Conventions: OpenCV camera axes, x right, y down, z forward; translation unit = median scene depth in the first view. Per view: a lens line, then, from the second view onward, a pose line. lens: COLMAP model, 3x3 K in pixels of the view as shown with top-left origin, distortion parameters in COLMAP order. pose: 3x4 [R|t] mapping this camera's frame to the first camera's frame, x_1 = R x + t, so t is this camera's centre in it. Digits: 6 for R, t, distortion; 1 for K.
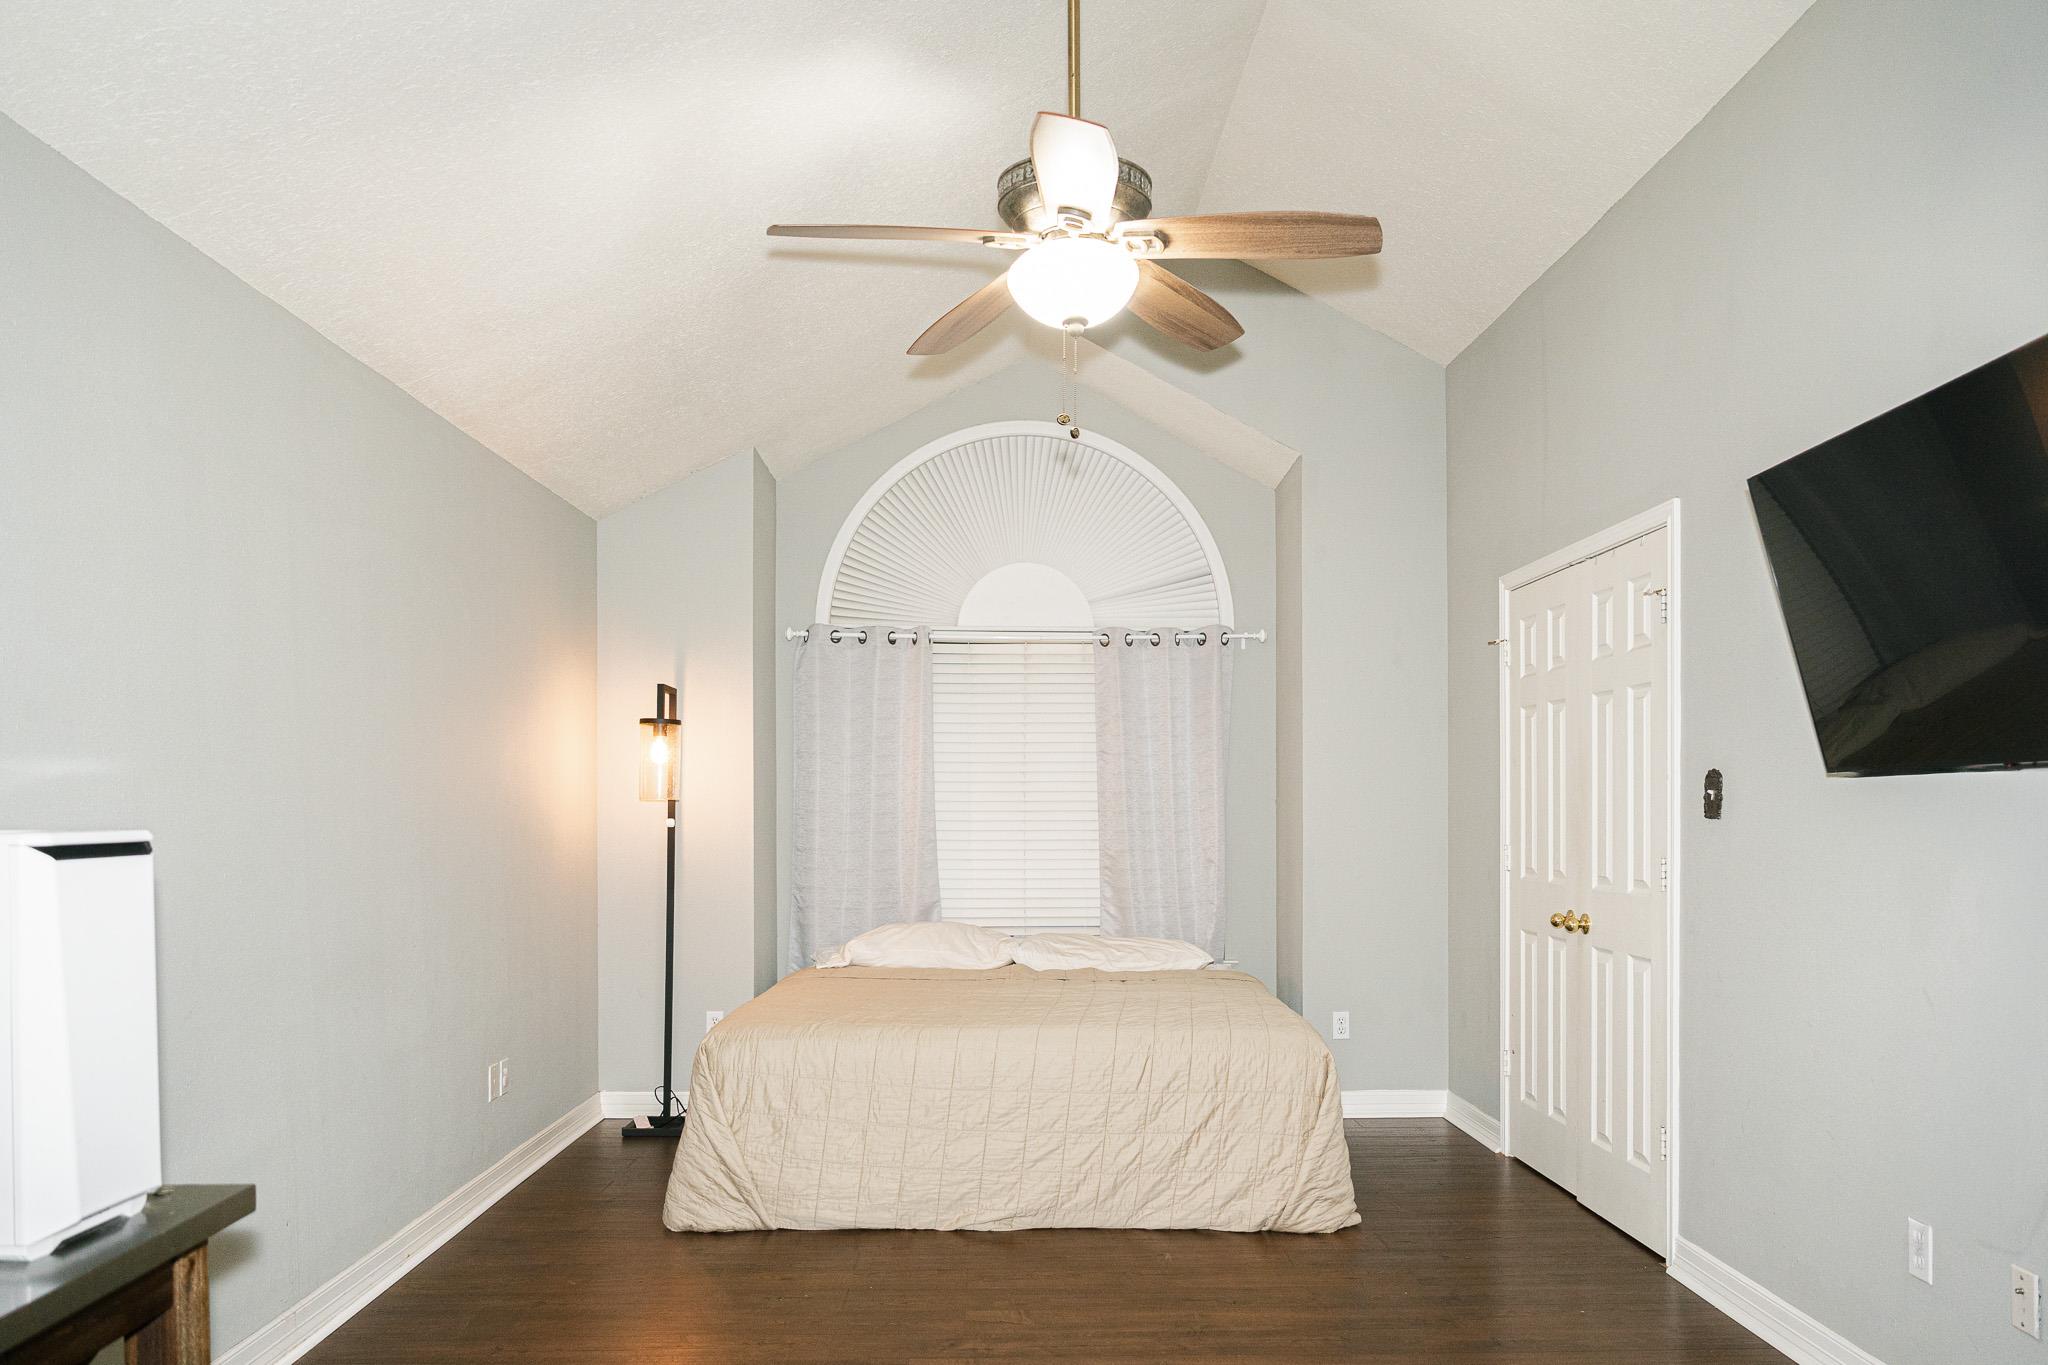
lens RADIAL K [[1430.4, 0, 1025.3], [0, 1430.4, 809.3], [0, 0, 1]] dist [-0.024123, -0.000576]
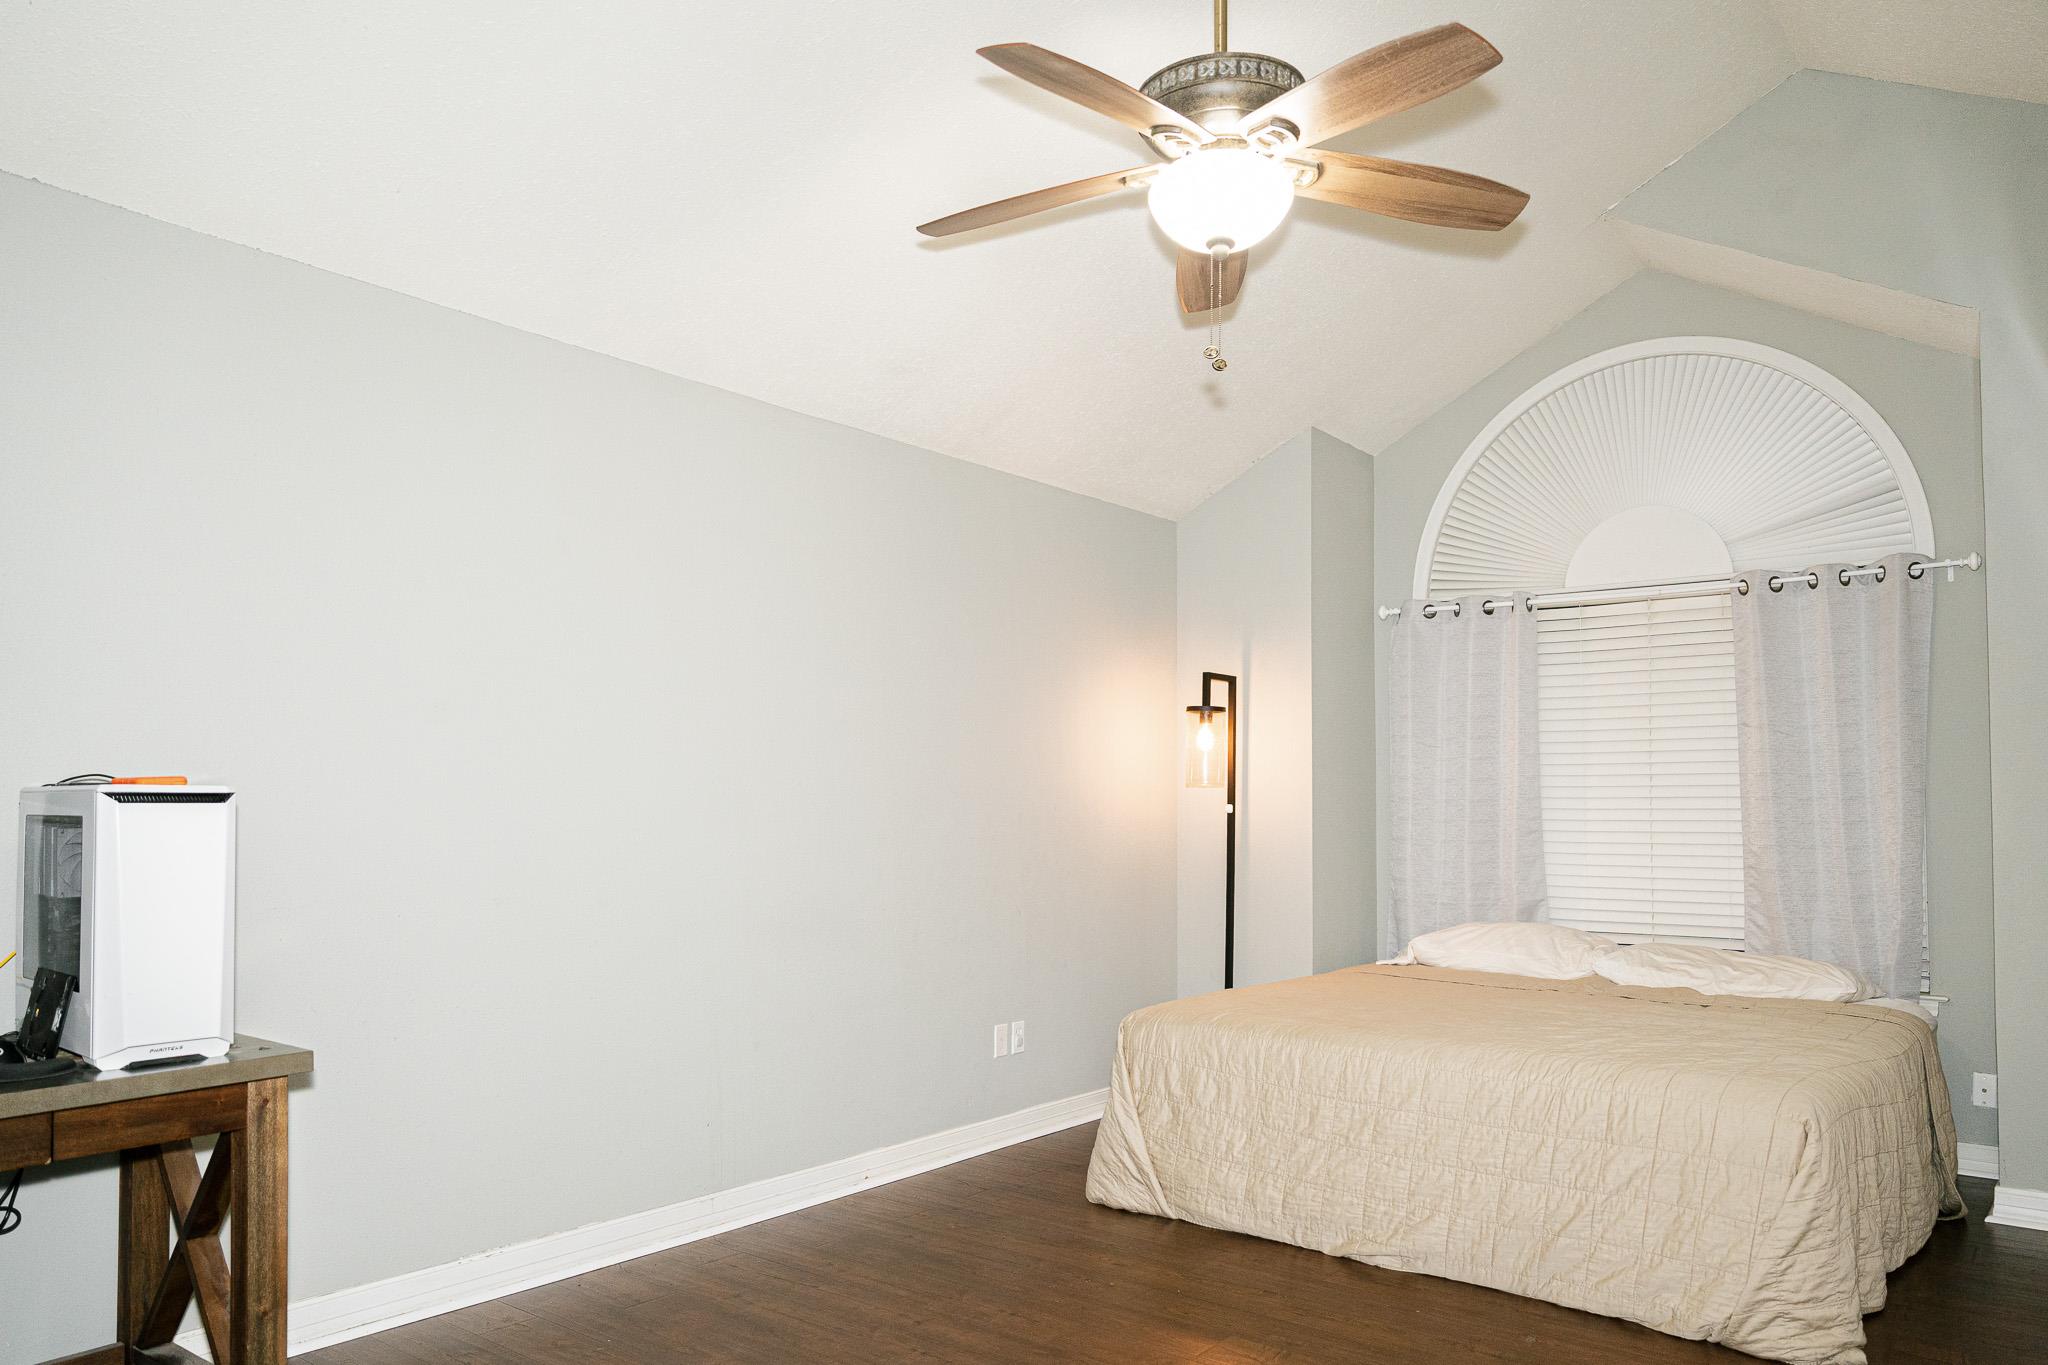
lens RADIAL K [[1416.6, 0, 1024.1], [0, 1416.6, 762.3], [0, 0, 1]] dist [0.004398, 0.003342]
pose [[0.770077, -0.017018, -0.637724, 0.265462], [-0.002684, 0.999549, -0.029914, 0.006853], [0.637945, 0.024748, 0.769684, 0.124043]]
